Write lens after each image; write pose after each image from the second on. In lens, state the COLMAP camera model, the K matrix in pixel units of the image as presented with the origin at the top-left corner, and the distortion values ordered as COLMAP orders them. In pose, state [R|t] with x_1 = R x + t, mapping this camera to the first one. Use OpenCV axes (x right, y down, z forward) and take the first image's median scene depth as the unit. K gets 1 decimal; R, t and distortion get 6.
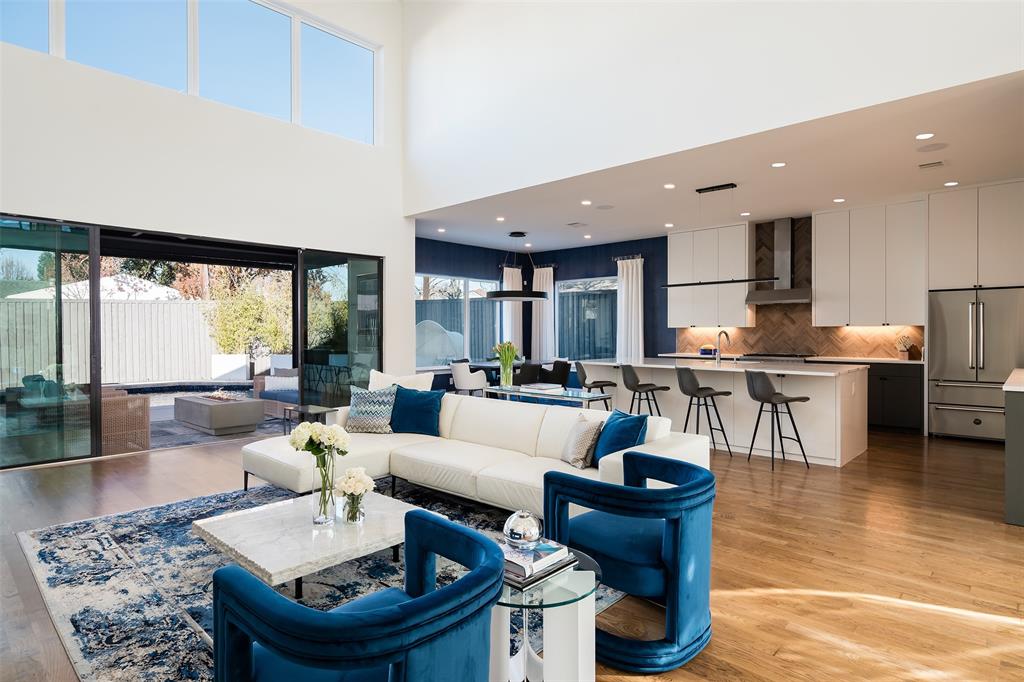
lens RADIAL K [[547.7, 0, 519.6], [0, 547.7, 338.9], [0, 0, 1]] dist [-0.003755, 0.002133]
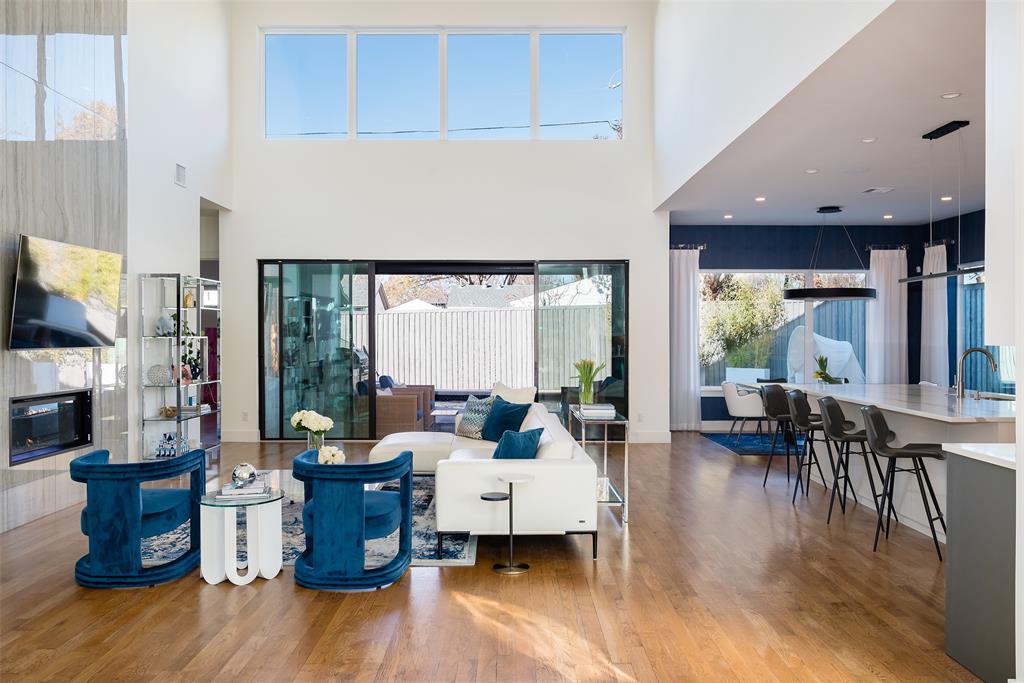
lens RADIAL K [[773.9, 0, 517.8], [0, 773.9, 333.4], [0, 0, 1]] dist [-0.000850, 0.003314]
pose [[0.687749, -0.000737, -0.725949, 0.562468], [-0.010653, 0.999882, -0.011108, -0.013110], [0.725871, 0.015374, 0.687659, -0.002989]]
